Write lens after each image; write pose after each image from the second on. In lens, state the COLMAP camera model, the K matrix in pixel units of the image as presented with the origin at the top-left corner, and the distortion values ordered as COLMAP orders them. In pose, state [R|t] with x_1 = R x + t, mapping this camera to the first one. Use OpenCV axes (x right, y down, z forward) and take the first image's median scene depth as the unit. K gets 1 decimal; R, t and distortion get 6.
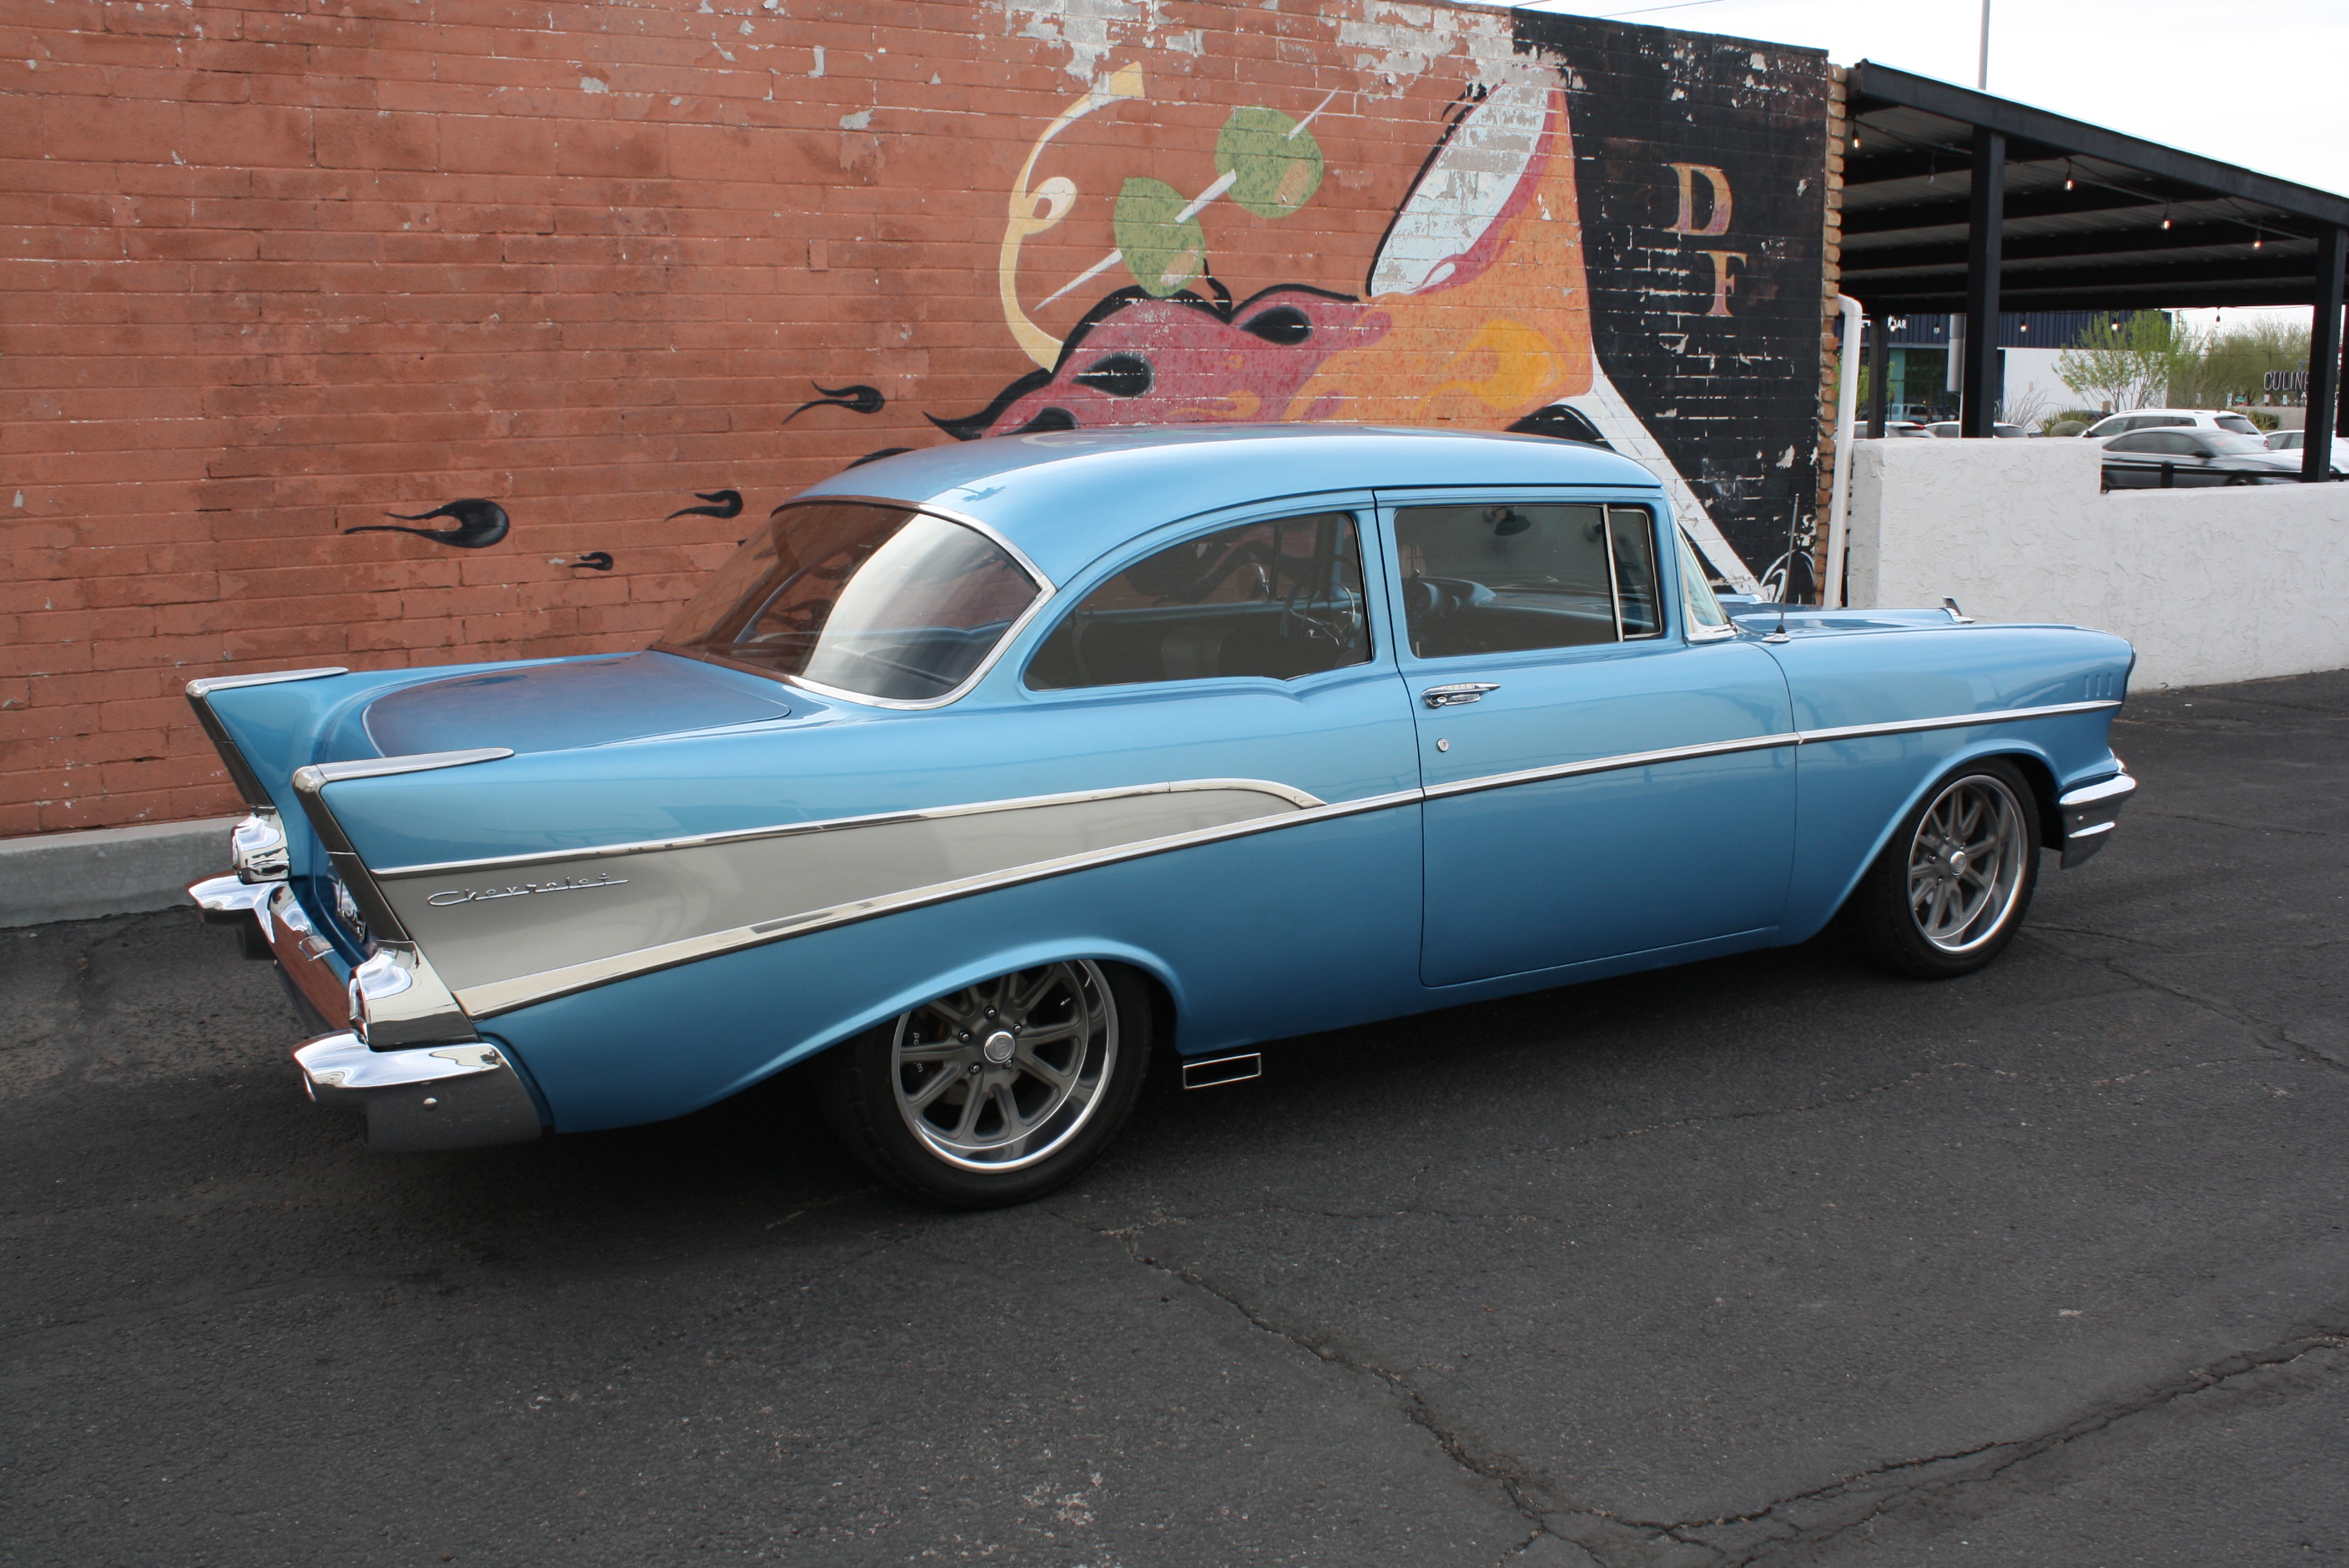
lens RADIAL K [[2086.9, 0, 1236.6], [0, 2086.9, 769.2], [0, 0, 1]] dist [-0.162590, 0.145361]
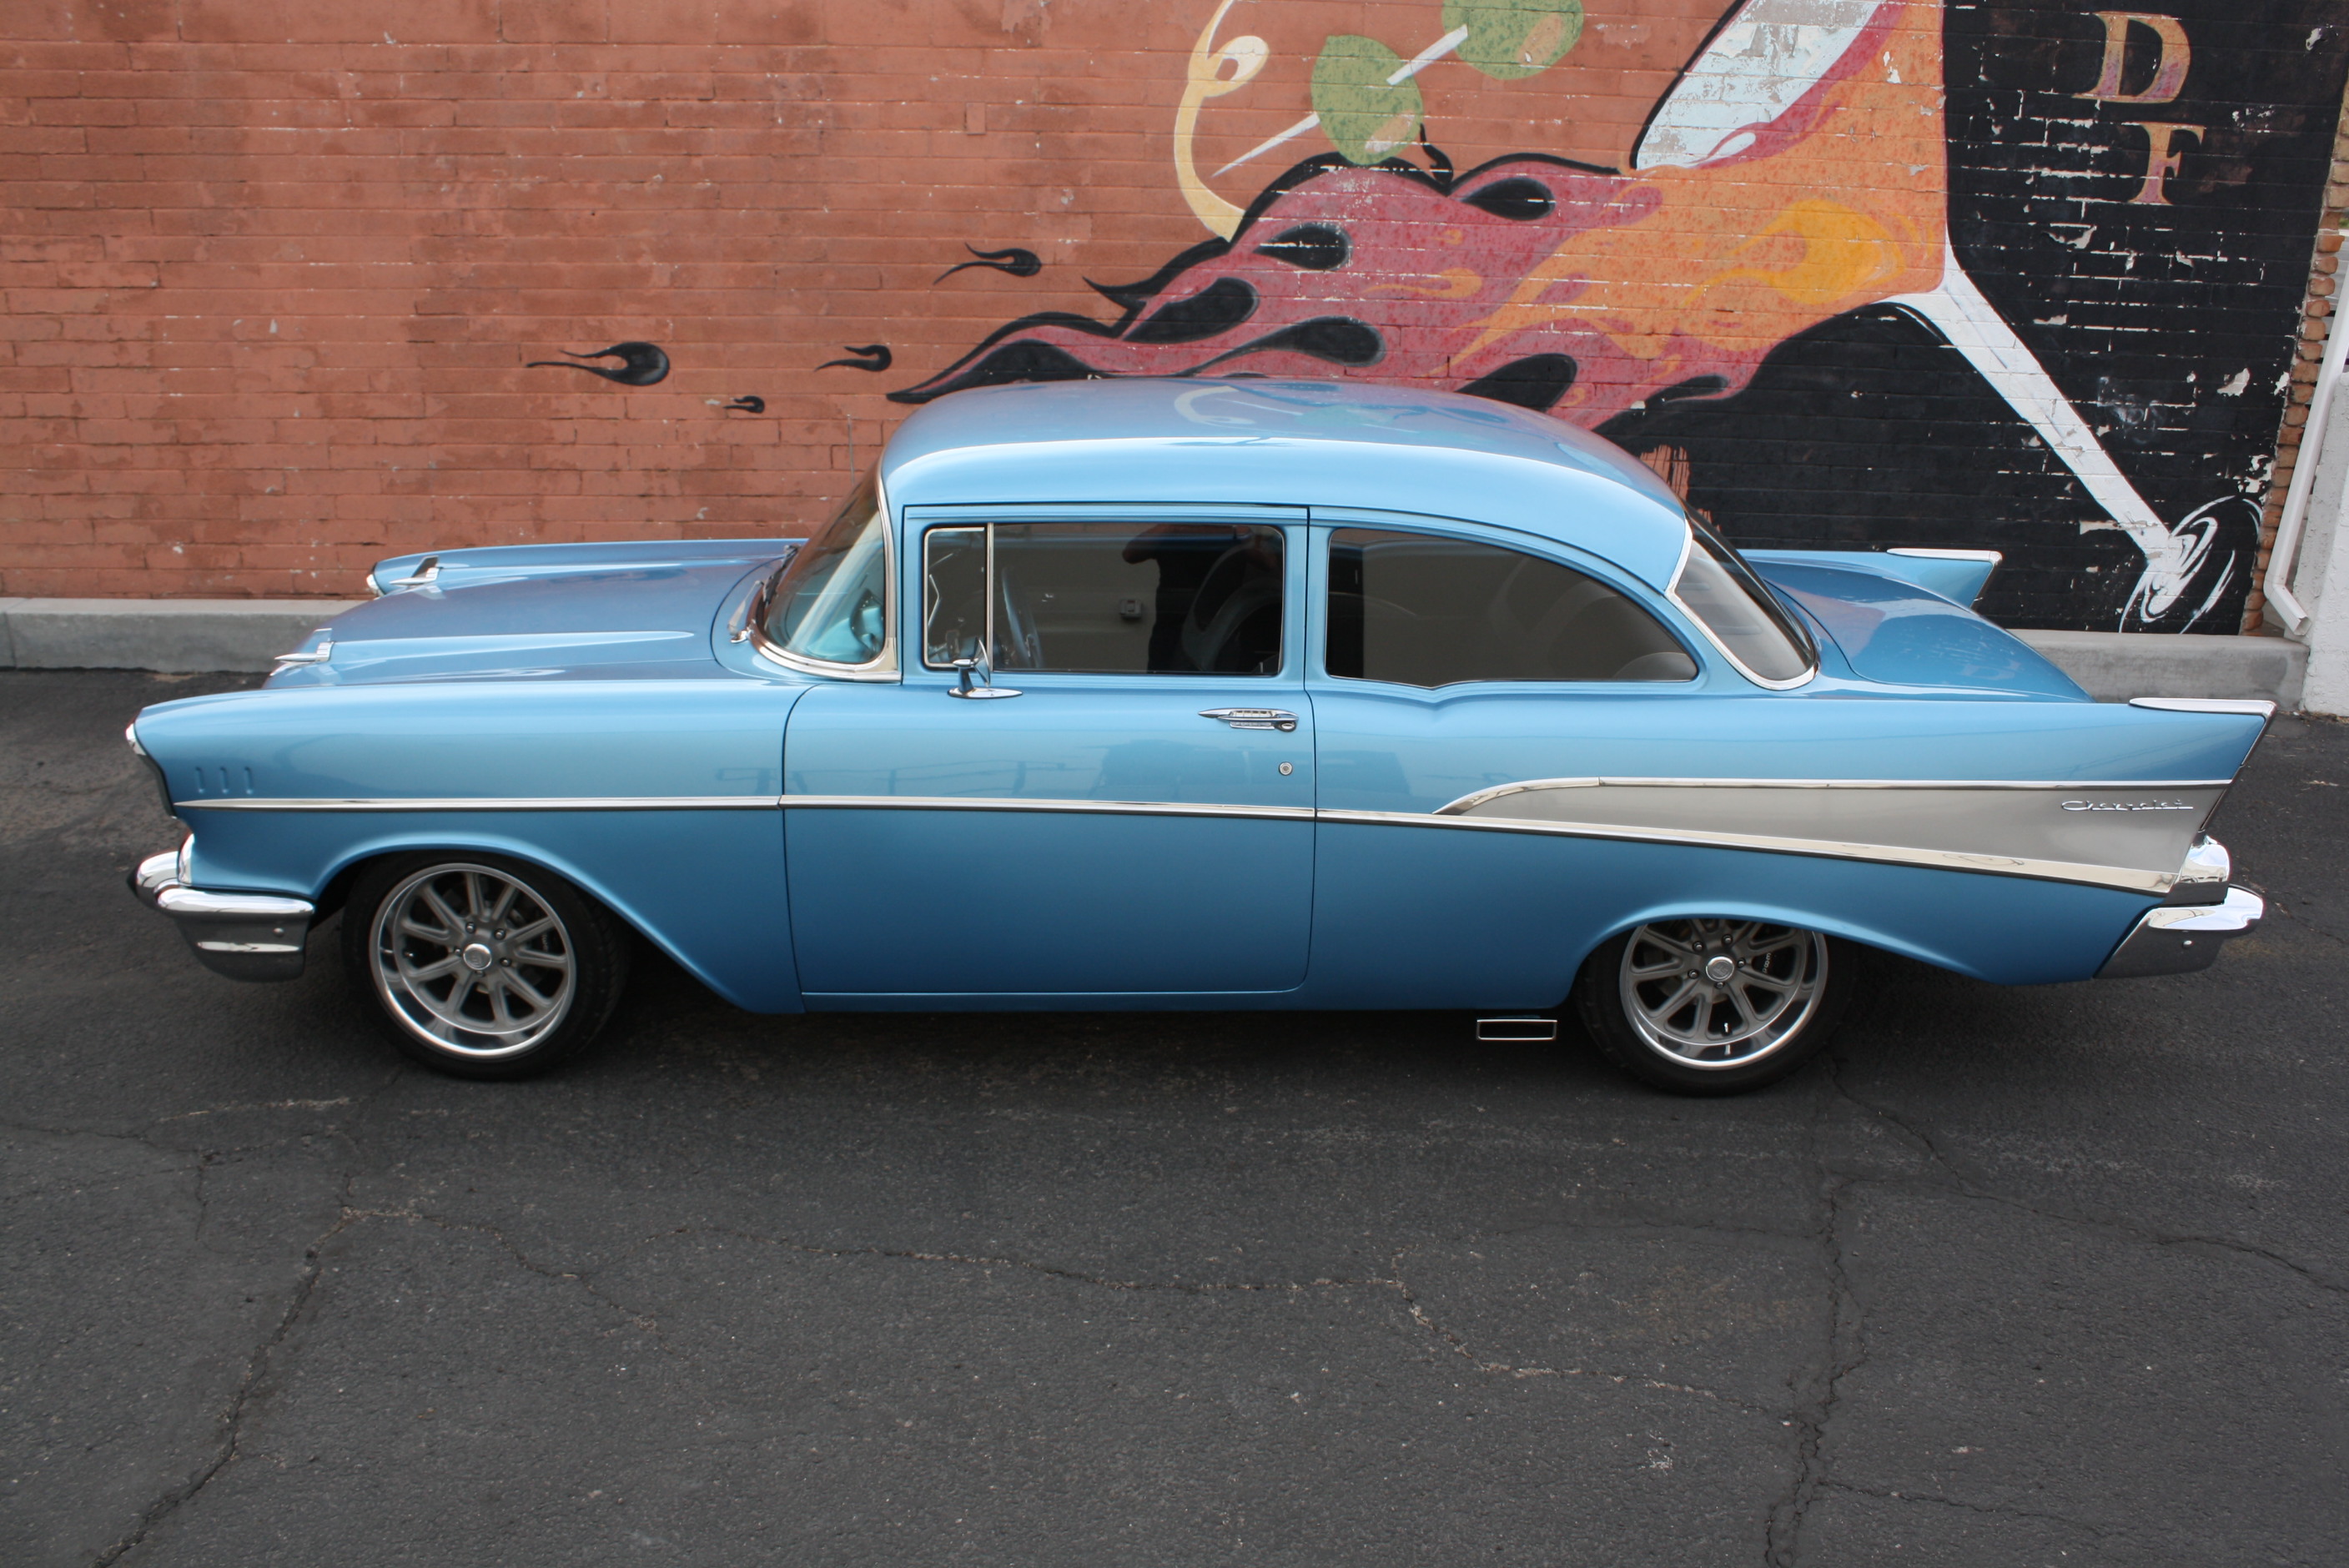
lens RADIAL K [[1999.6, 0, 1197.5], [0, 1999.6, 772.1], [0, 0, 1]] dist [-0.171341, 0.148808]
pose [[0.870594, 0.192652, -0.452716, 0.386744], [-0.119466, 0.975387, 0.185335, -0.127240], [0.477278, -0.107267, 0.872181, 0.173711]]
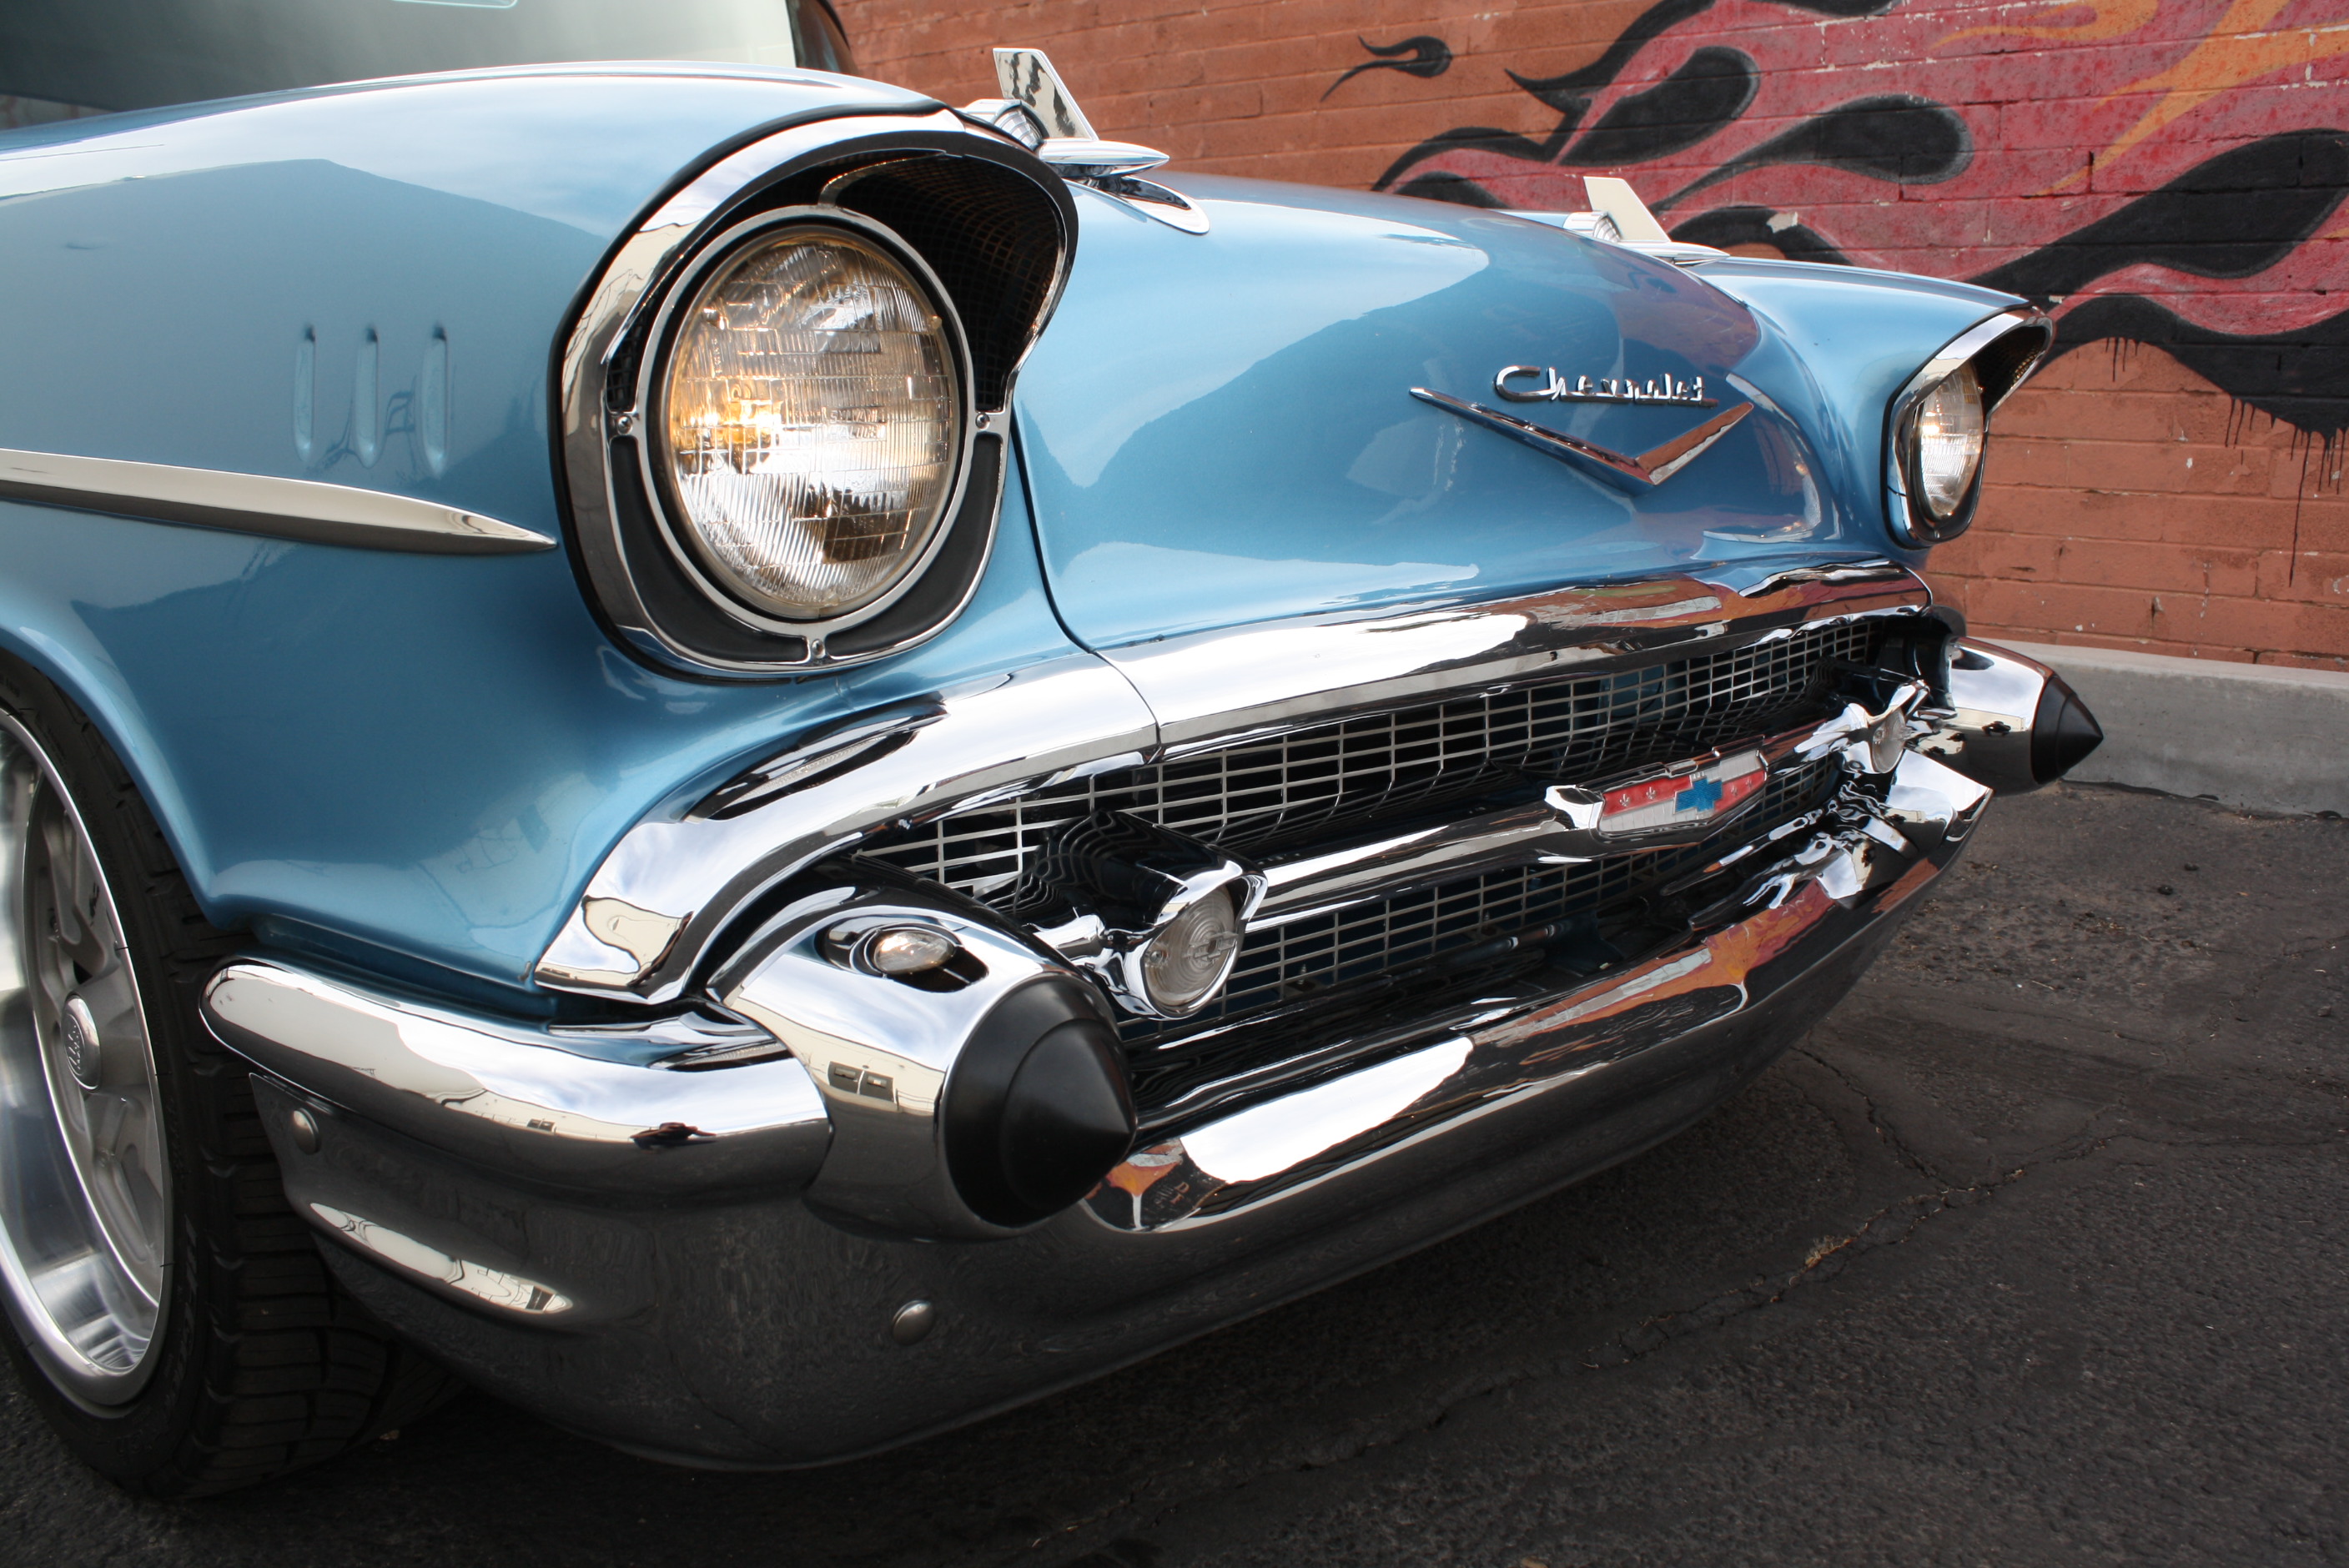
lens RADIAL K [[1999.6, 0, 1197.5], [0, 1999.6, 772.1], [0, 0, 1]] dist [-0.171341, 0.148808]
pose [[0.296155, 0.195582, -0.934901, 0.447447], [-0.175853, 0.973243, 0.147898, -0.033468], [0.938812, 0.120604, 0.322625, 0.762925]]
